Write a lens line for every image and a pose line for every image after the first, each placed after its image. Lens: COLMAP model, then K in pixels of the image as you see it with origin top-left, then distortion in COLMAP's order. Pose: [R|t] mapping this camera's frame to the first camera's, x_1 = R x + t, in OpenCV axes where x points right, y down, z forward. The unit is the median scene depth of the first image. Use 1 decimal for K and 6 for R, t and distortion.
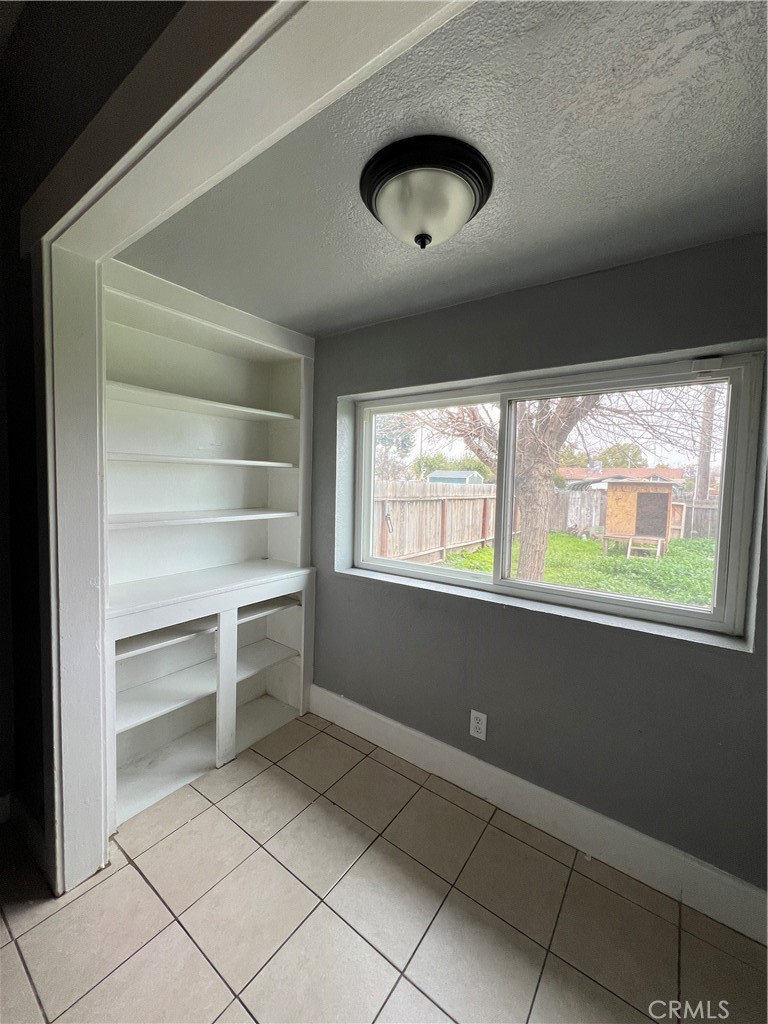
lens RADIAL K [[411.9, 0, 381.1], [0, 411.9, 508.0], [0, 0, 1]] dist [-0.000515, -0.000637]
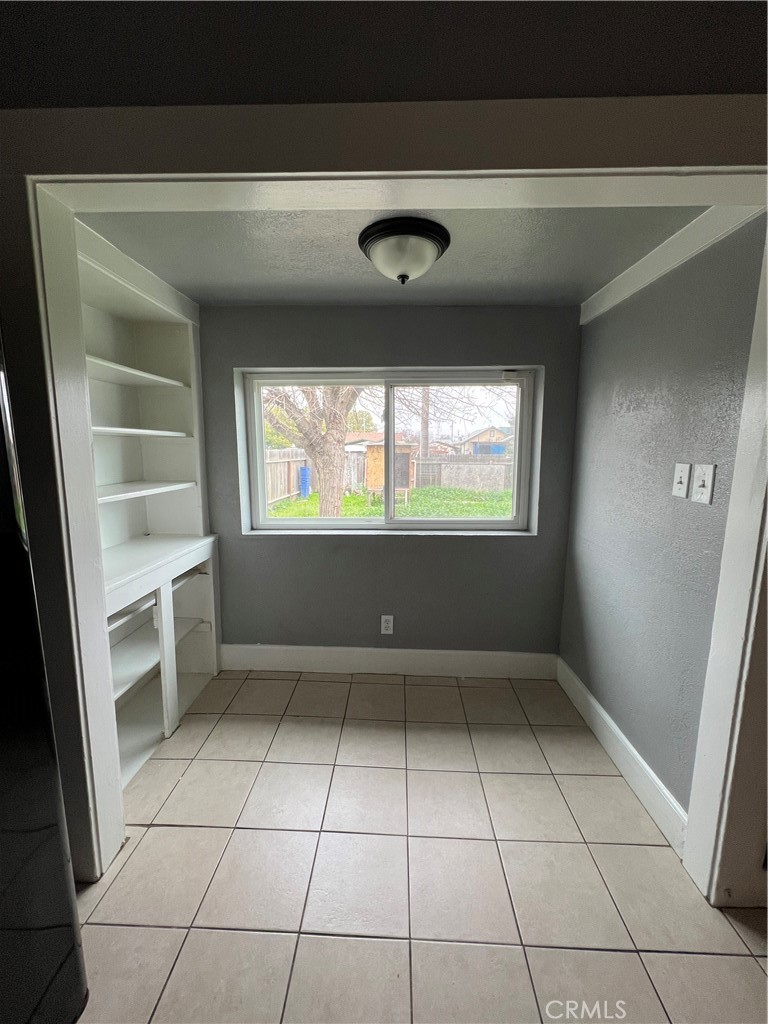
lens RADIAL K [[411.9, 0, 386.1], [0, 411.9, 509.5], [0, 0, 1]] dist [-0.000515, -0.000637]
pose [[0.823951, -0.106262, 0.556608, -0.392961], [0.056633, 0.992784, 0.105698, -0.002952], [-0.563823, -0.055568, 0.824024, -0.091396]]
